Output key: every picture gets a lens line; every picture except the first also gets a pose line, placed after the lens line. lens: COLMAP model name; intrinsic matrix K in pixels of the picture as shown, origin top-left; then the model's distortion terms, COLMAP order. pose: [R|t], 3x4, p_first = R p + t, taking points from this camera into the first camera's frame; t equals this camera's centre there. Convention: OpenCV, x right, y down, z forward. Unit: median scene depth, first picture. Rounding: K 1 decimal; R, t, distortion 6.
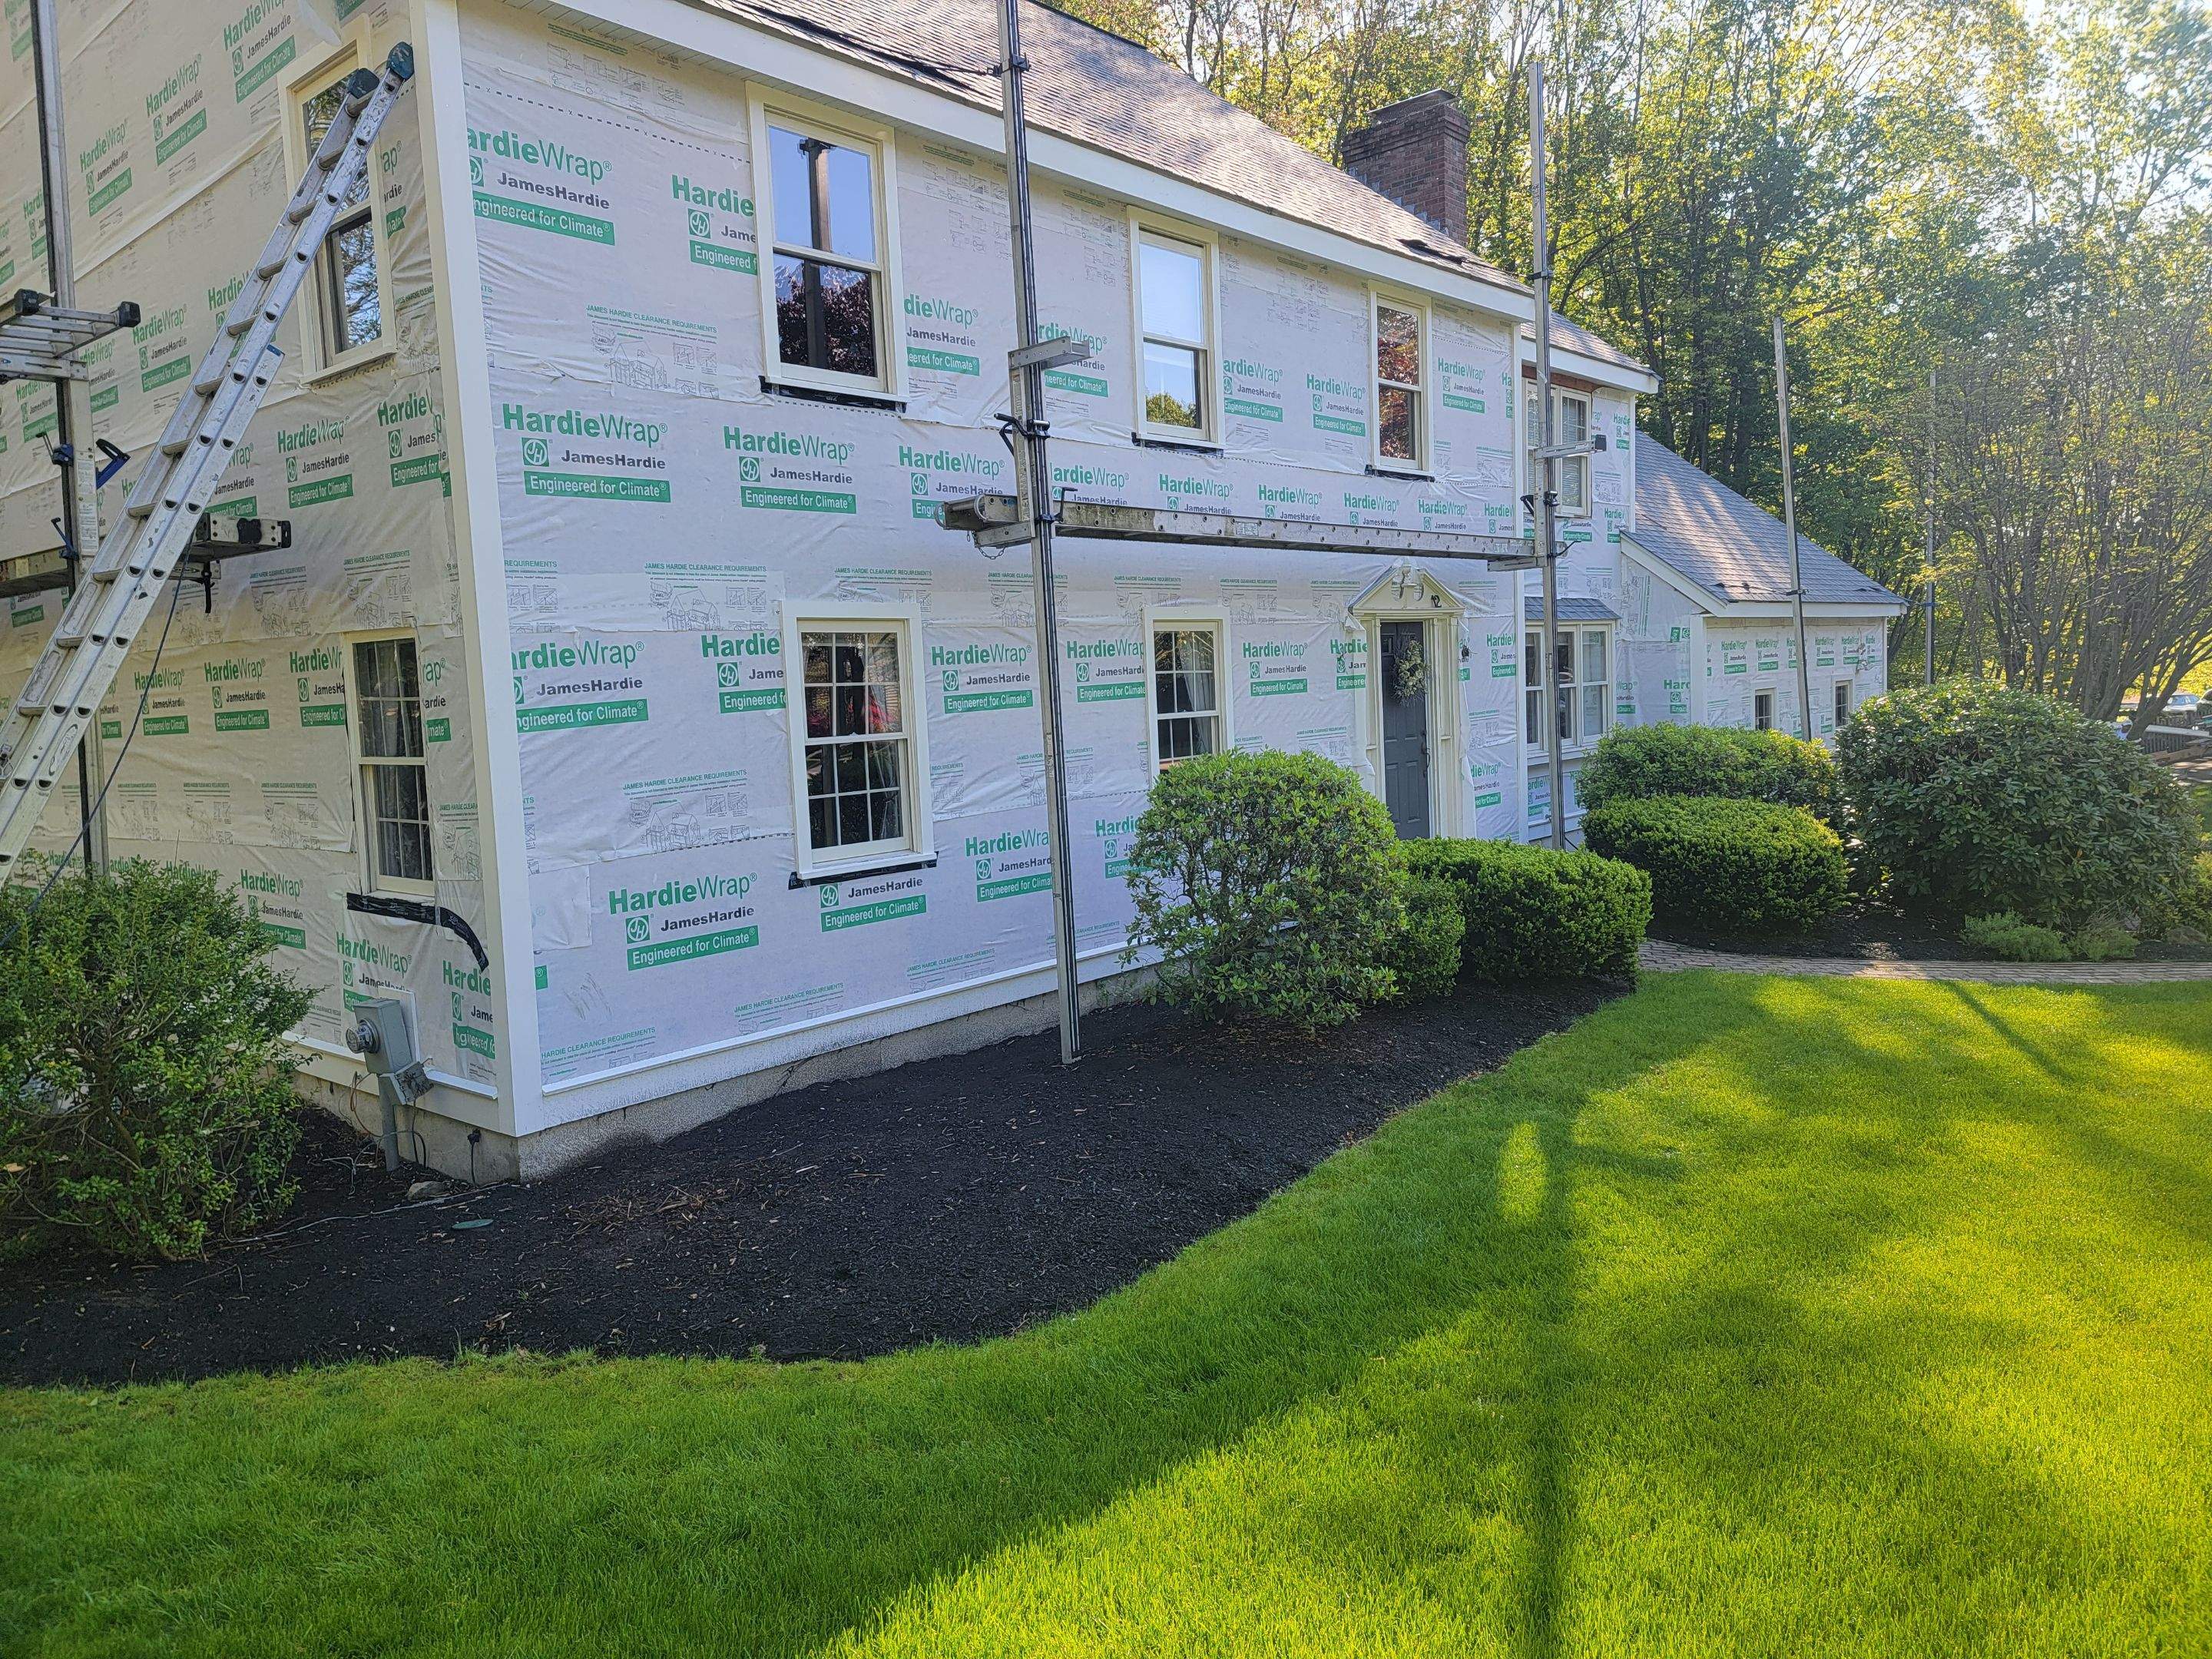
lens RADIAL K [[1525.5, 0, 1126.5], [0, 1525.5, 796.5], [0, 0, 1]] dist [0.093890, -0.071474]
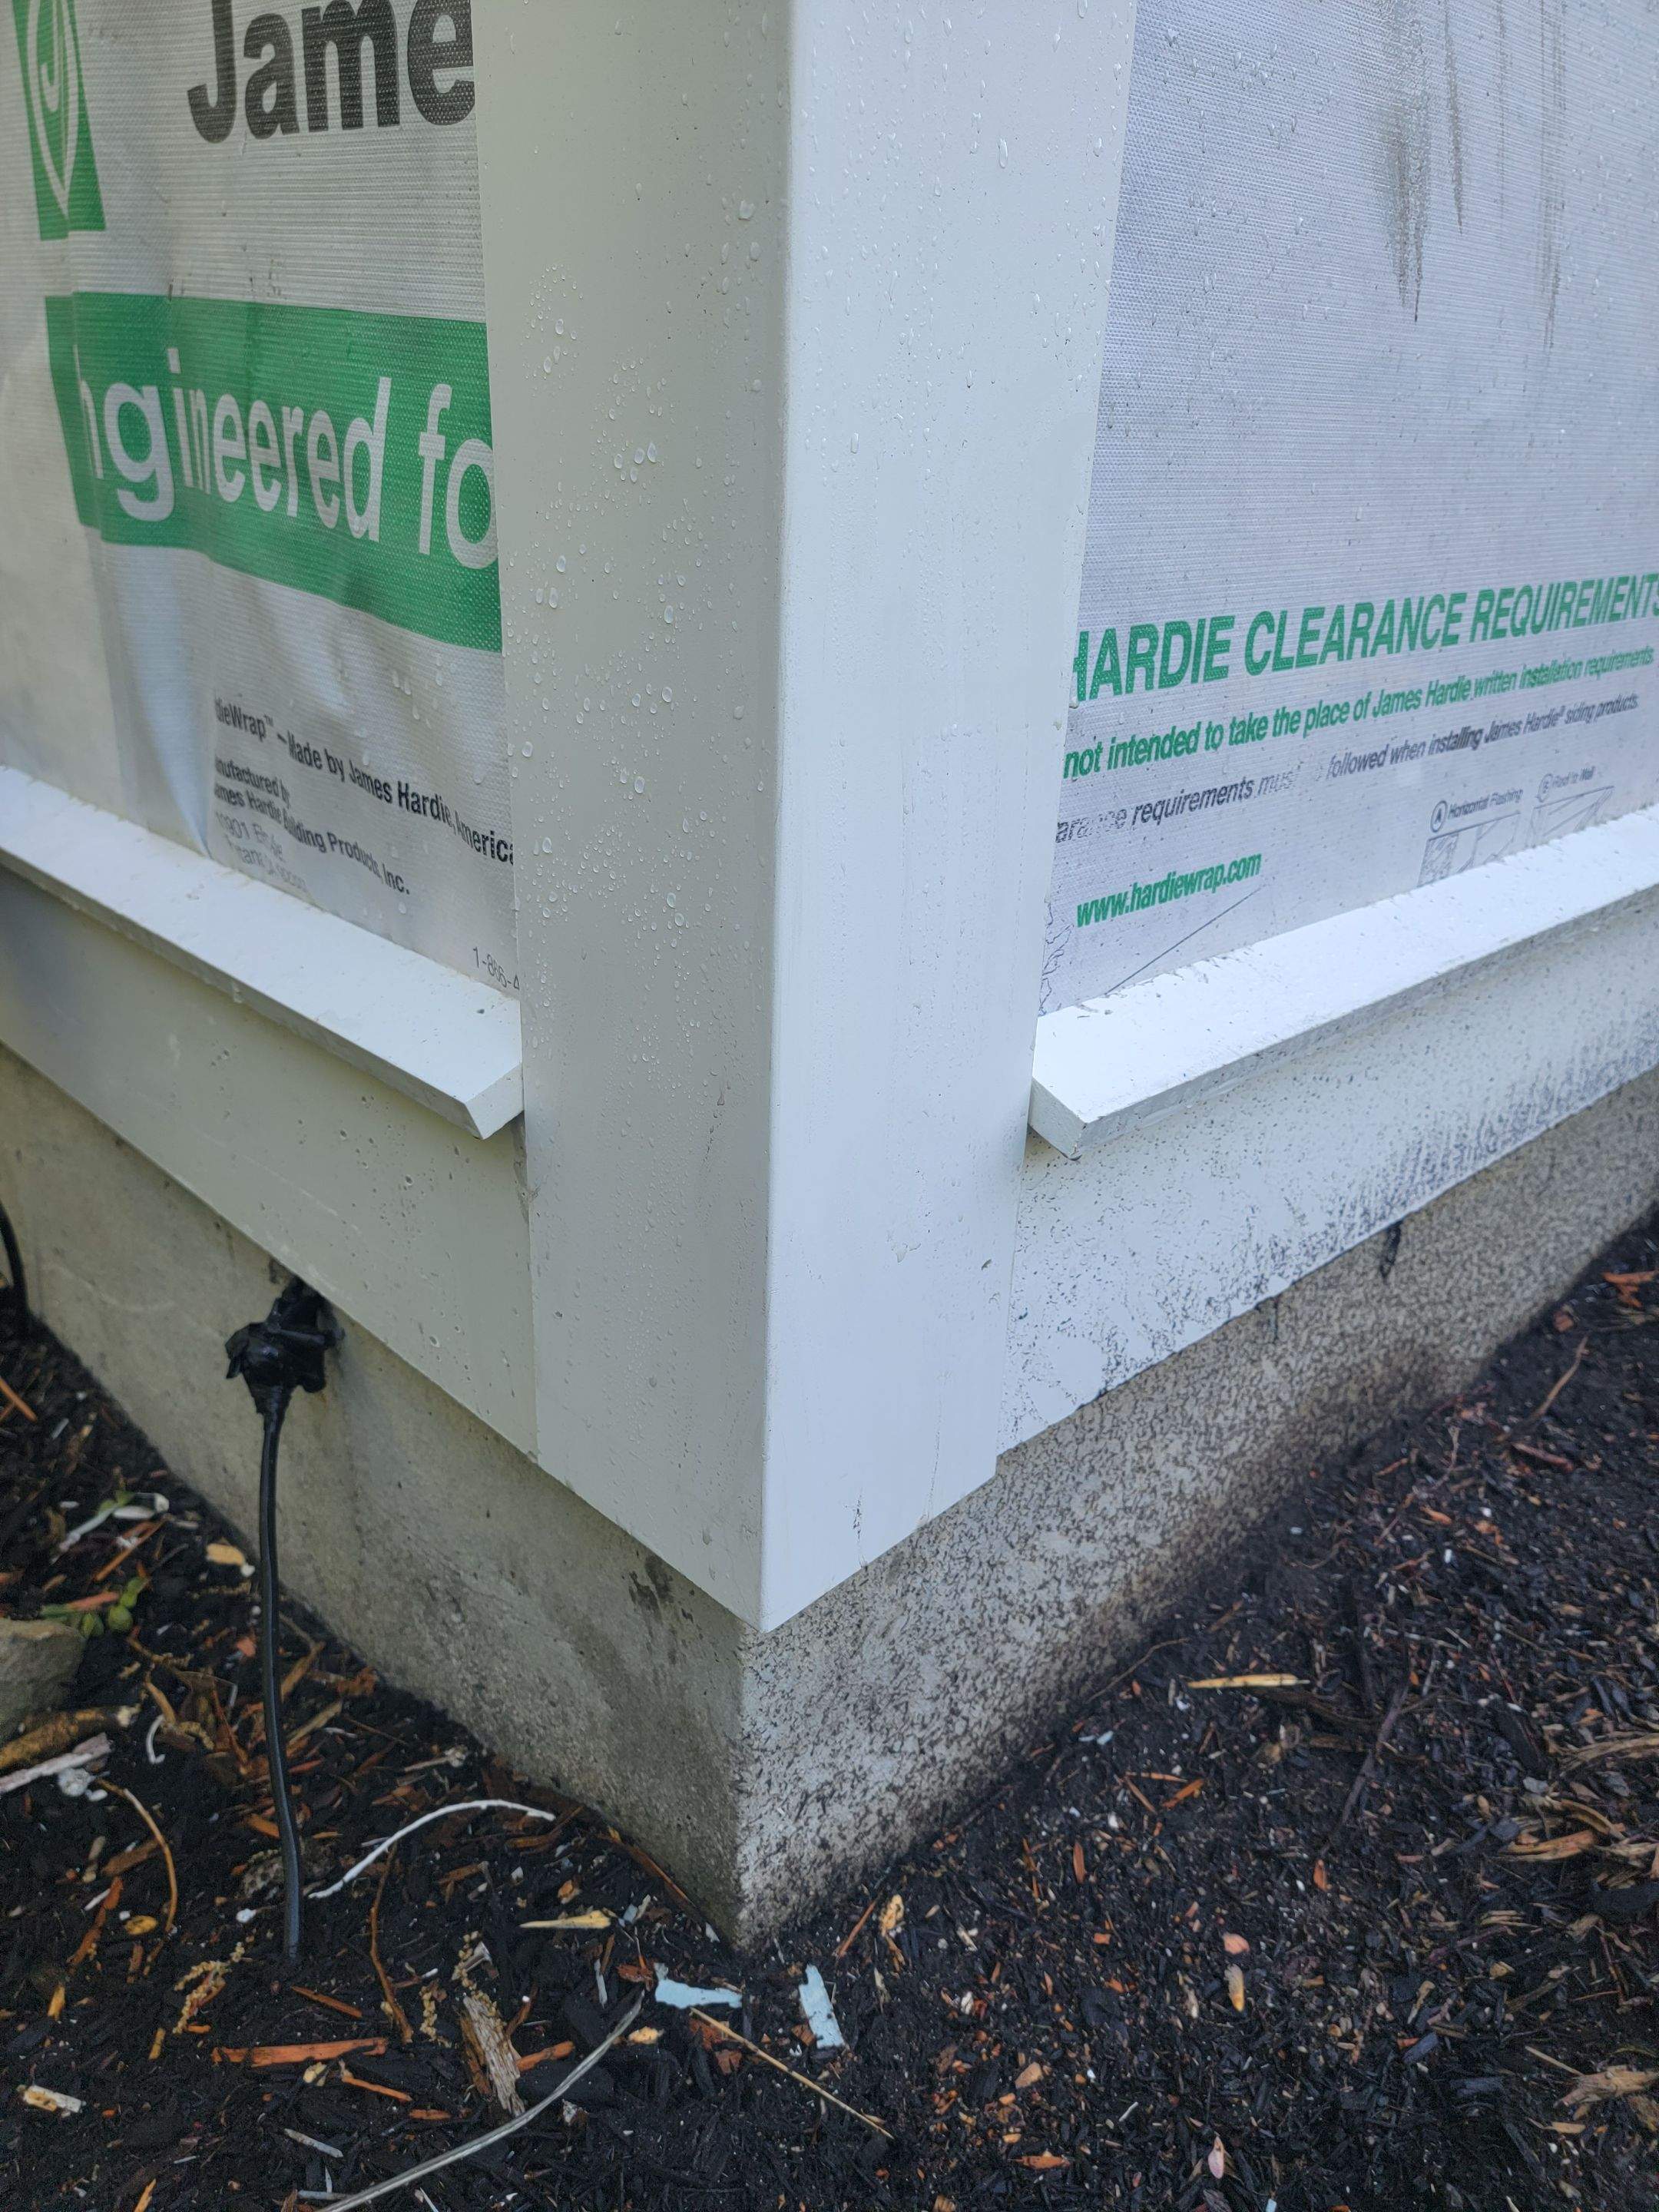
lens RADIAL K [[1525.5, 0, 820.8], [0, 1525.5, 1122.6], [0, 0, 1]] dist [0.093890, -0.071474]
pose [[0.993780, 0.098802, -0.051380, -0.343447], [-0.076752, 0.941961, 0.326831, 0.147662], [0.080690, -0.320855, 0.943685, 0.820296]]
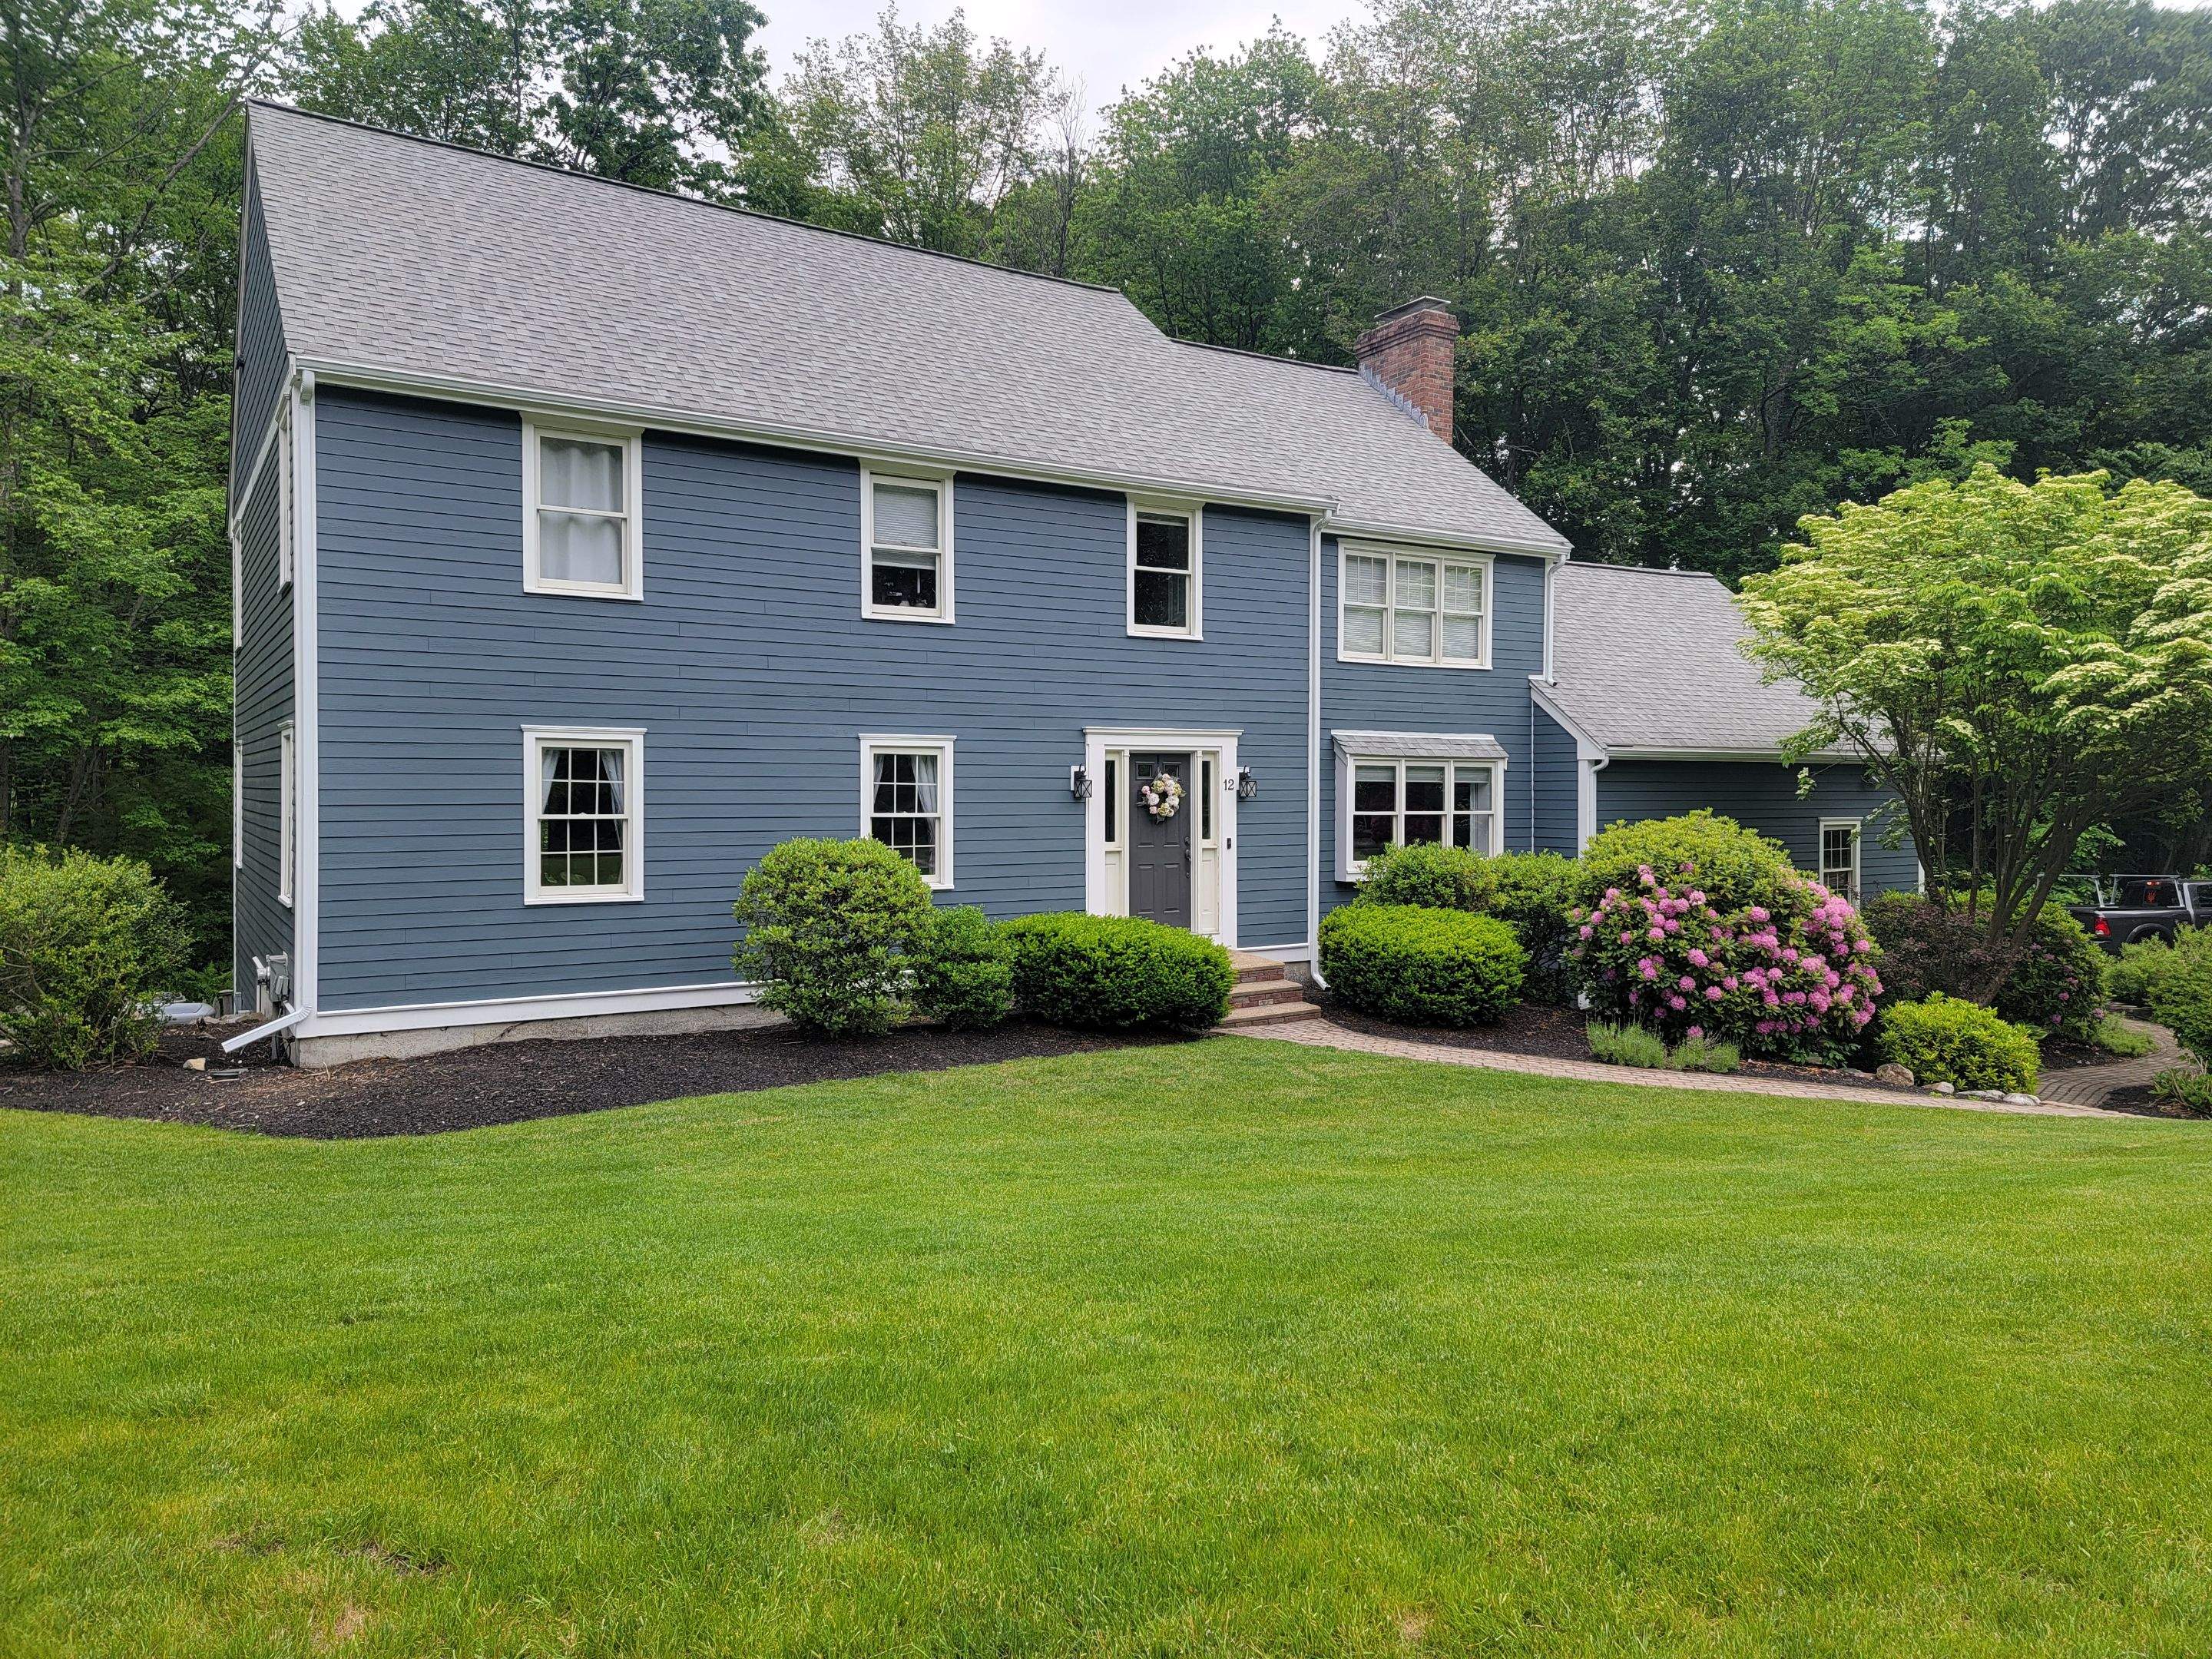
lens RADIAL K [[1525.5, 0, 1118.4], [0, 1525.5, 810.2], [0, 0, 1]] dist [0.093890, -0.071474]
pose [[0.956256, 0.047063, -0.288720, 0.830283], [-0.064859, 0.996519, -0.052377, 0.001674], [0.285250, 0.068812, 0.955980, -0.340326]]
